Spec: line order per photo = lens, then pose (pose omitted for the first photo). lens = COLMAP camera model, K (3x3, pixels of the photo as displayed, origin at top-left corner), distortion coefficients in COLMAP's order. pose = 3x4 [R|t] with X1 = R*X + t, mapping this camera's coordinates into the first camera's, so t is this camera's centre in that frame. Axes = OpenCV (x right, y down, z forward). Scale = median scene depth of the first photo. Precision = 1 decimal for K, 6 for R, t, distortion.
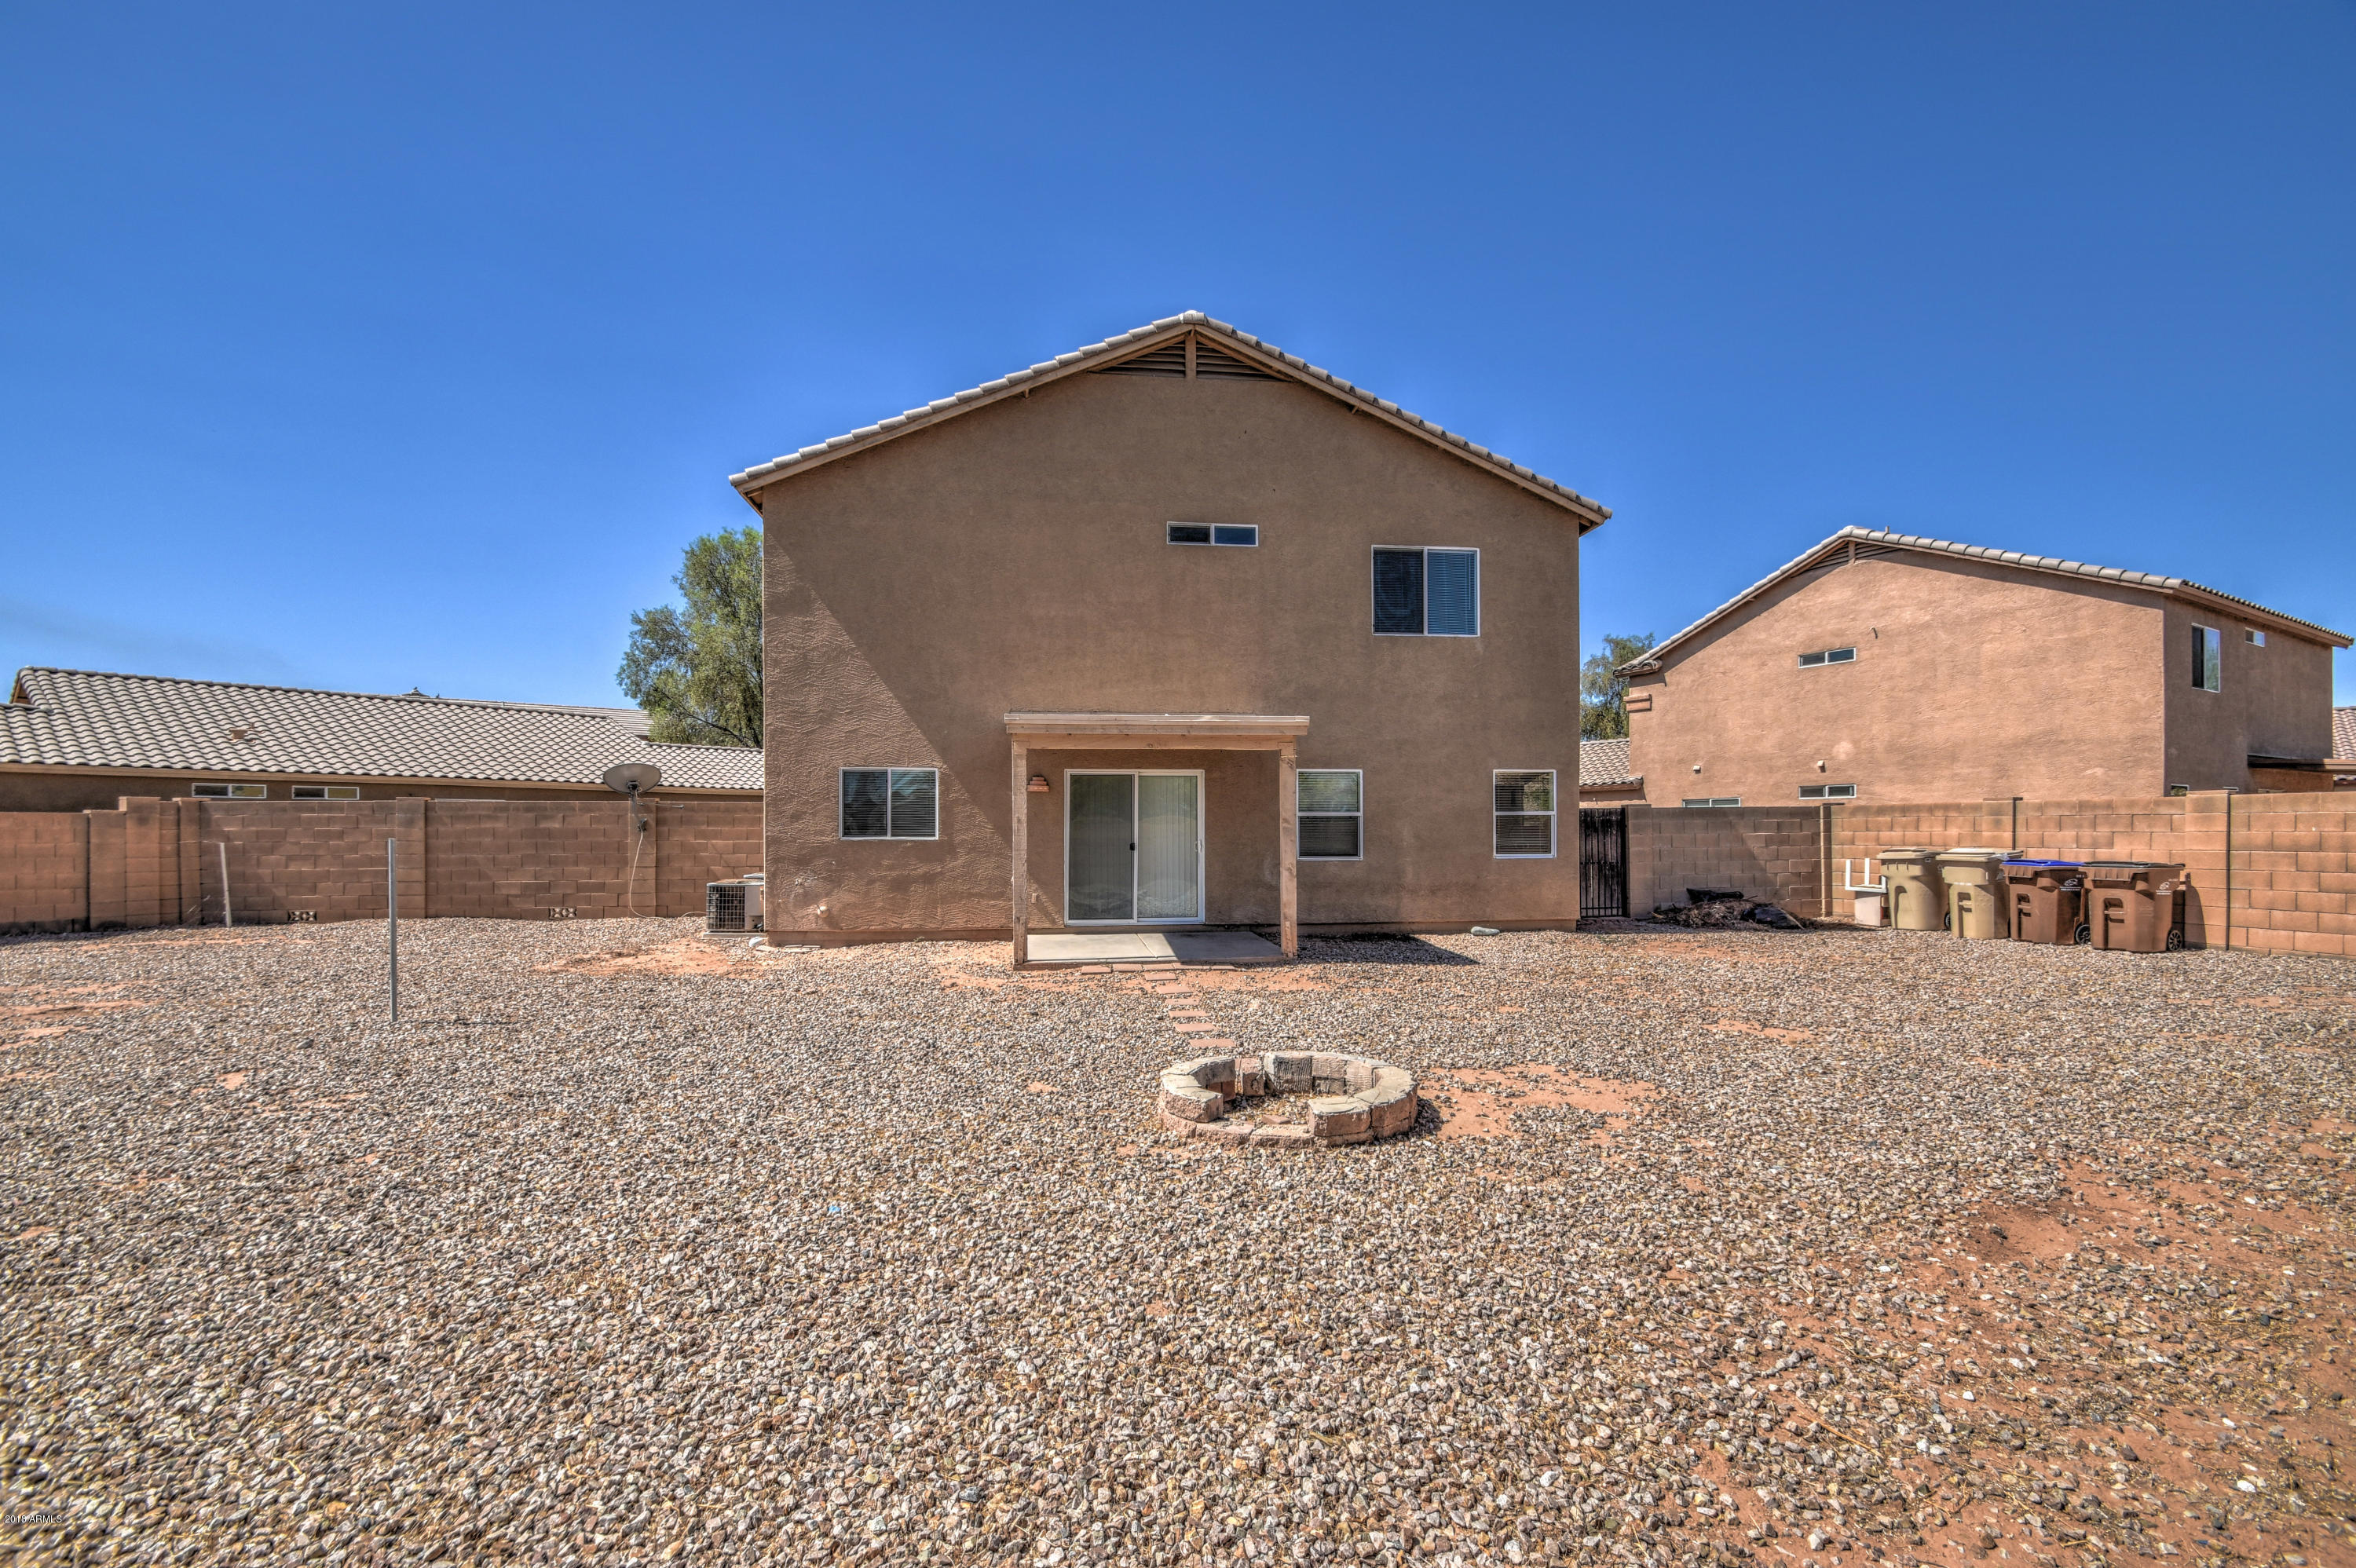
lens RADIAL K [[1056.5, 0, 1163.9], [0, 1056.5, 818.0], [0, 0, 1]] dist [-0.000662, -0.000756]
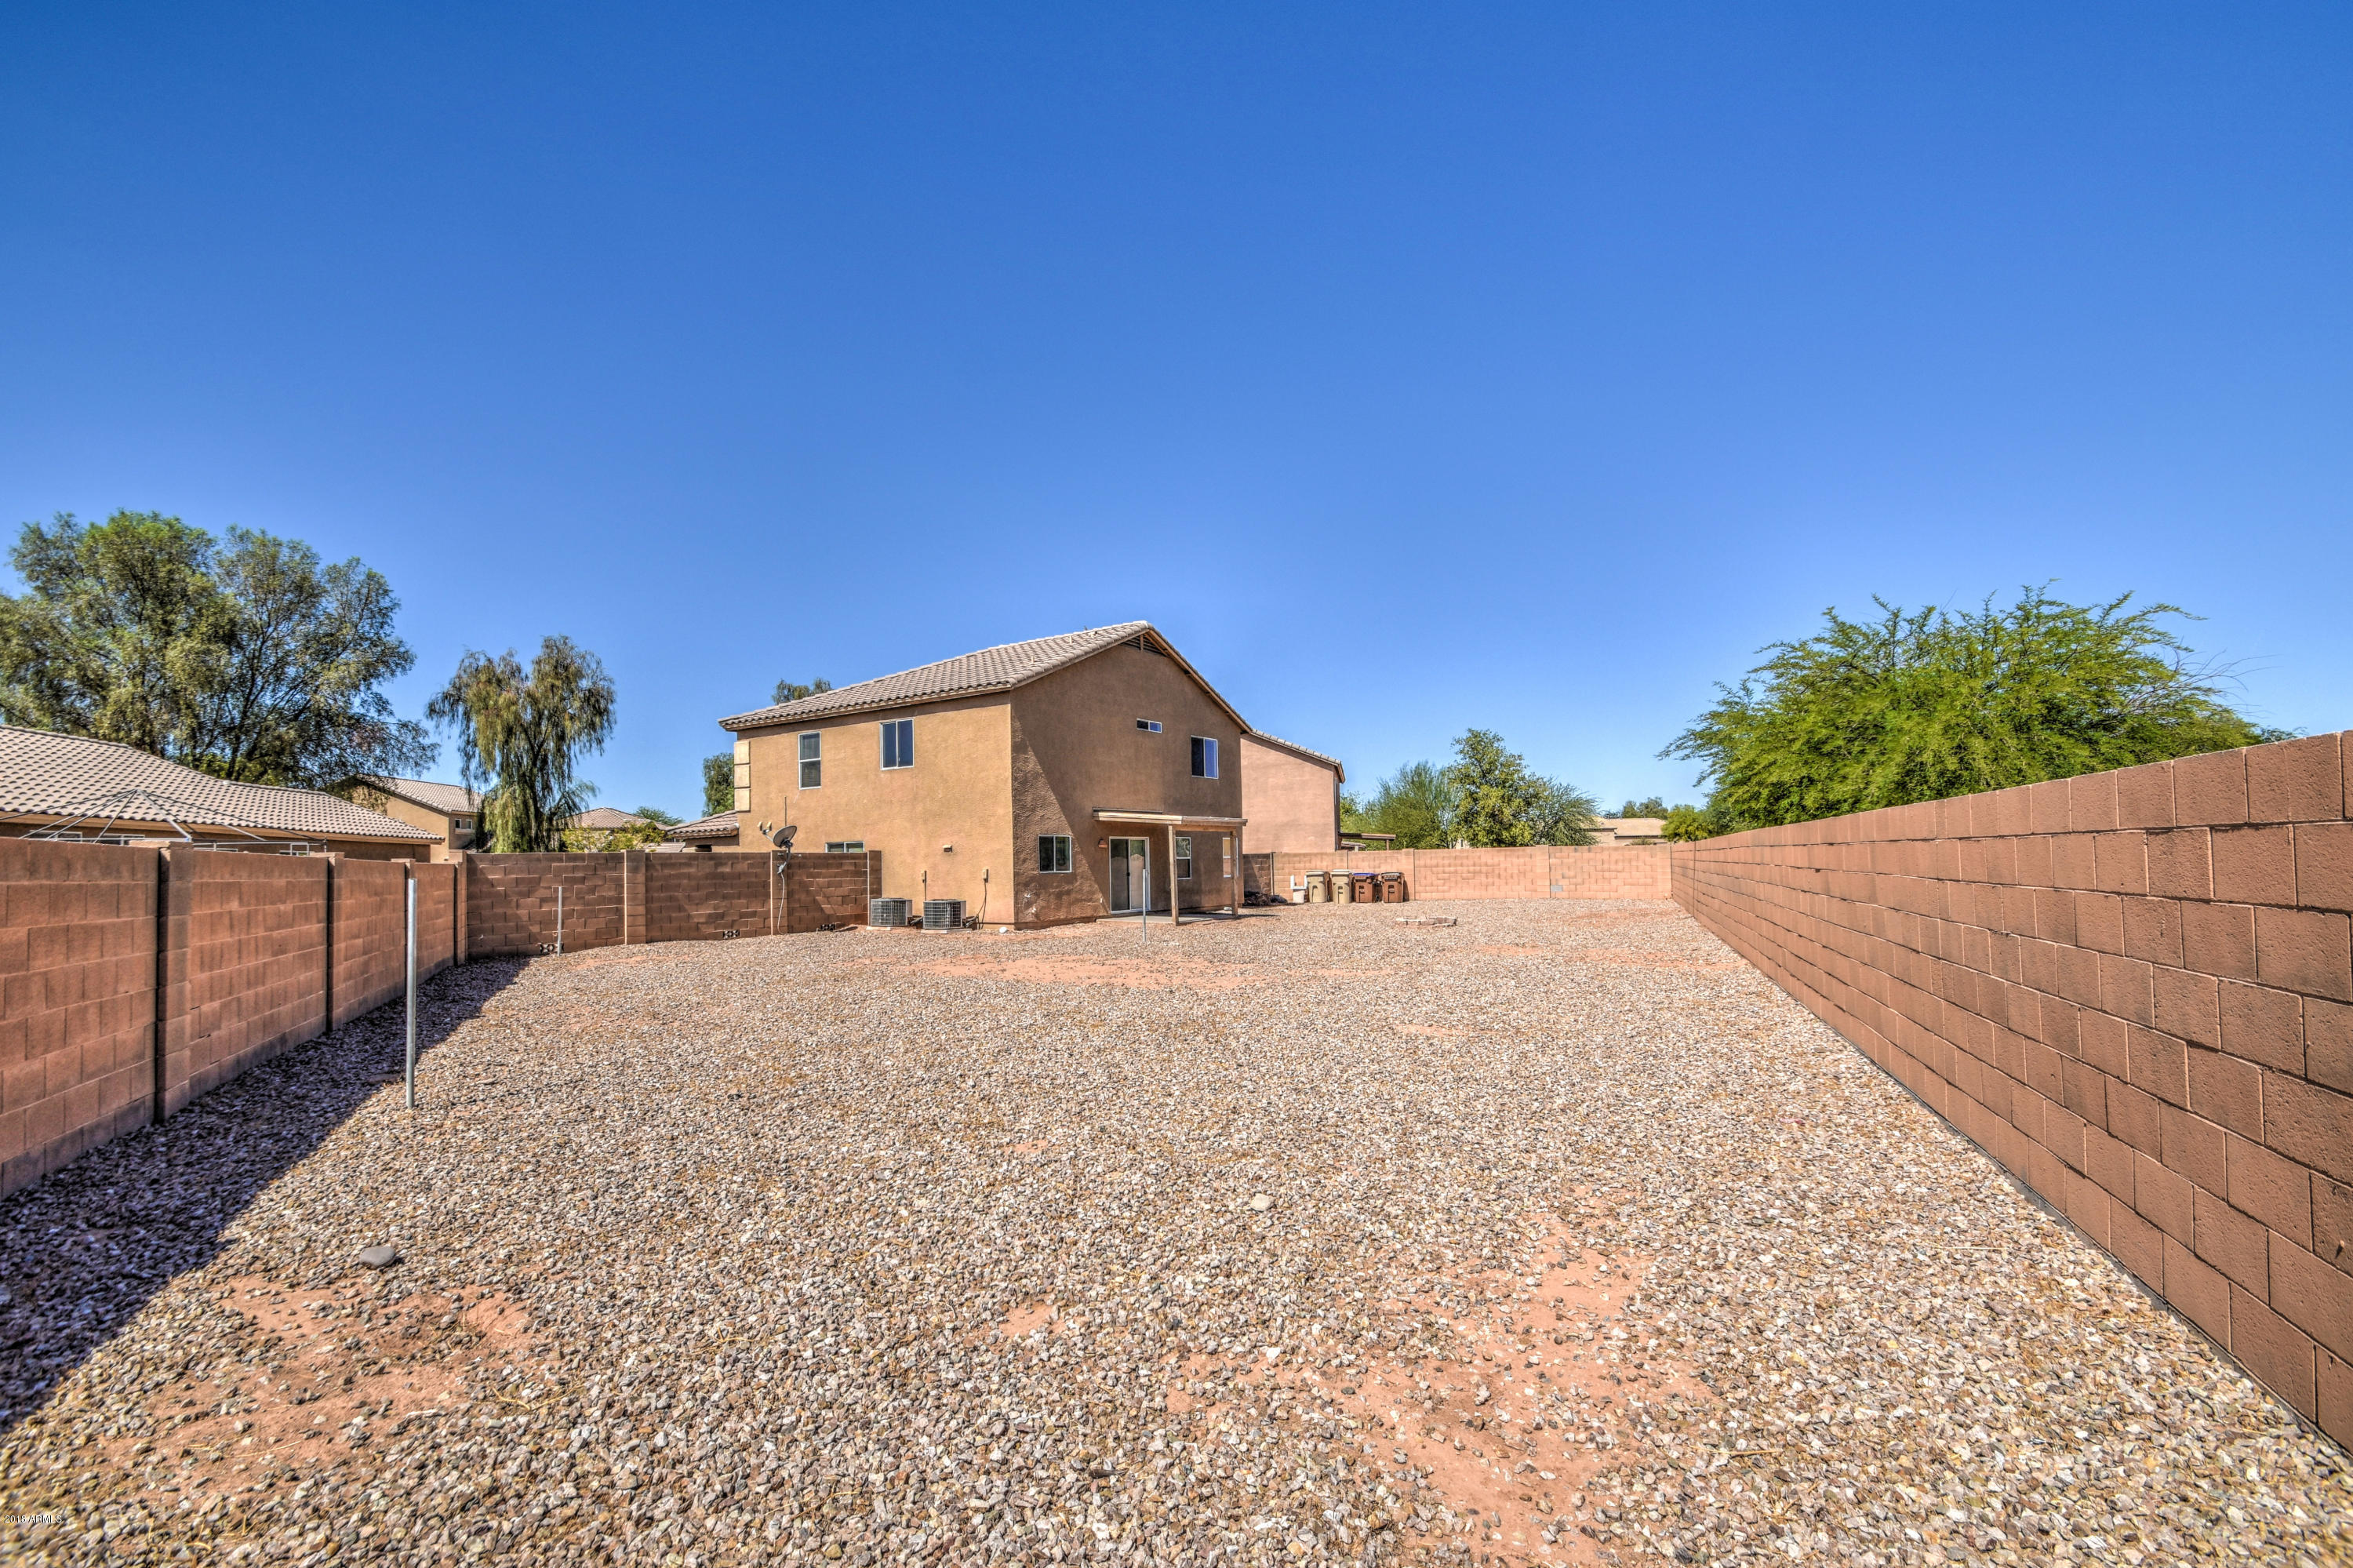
lens RADIAL K [[1055.3, 0, 1162.4], [0, 1055.3, 817.9], [0, 0, 1]] dist [-0.000662, -0.000756]
pose [[0.655024, 0.022592, 0.755271, -1.281643], [0.008529, 0.999268, -0.037287, -0.004799], [-0.755560, 0.030865, 0.654352, -0.330556]]
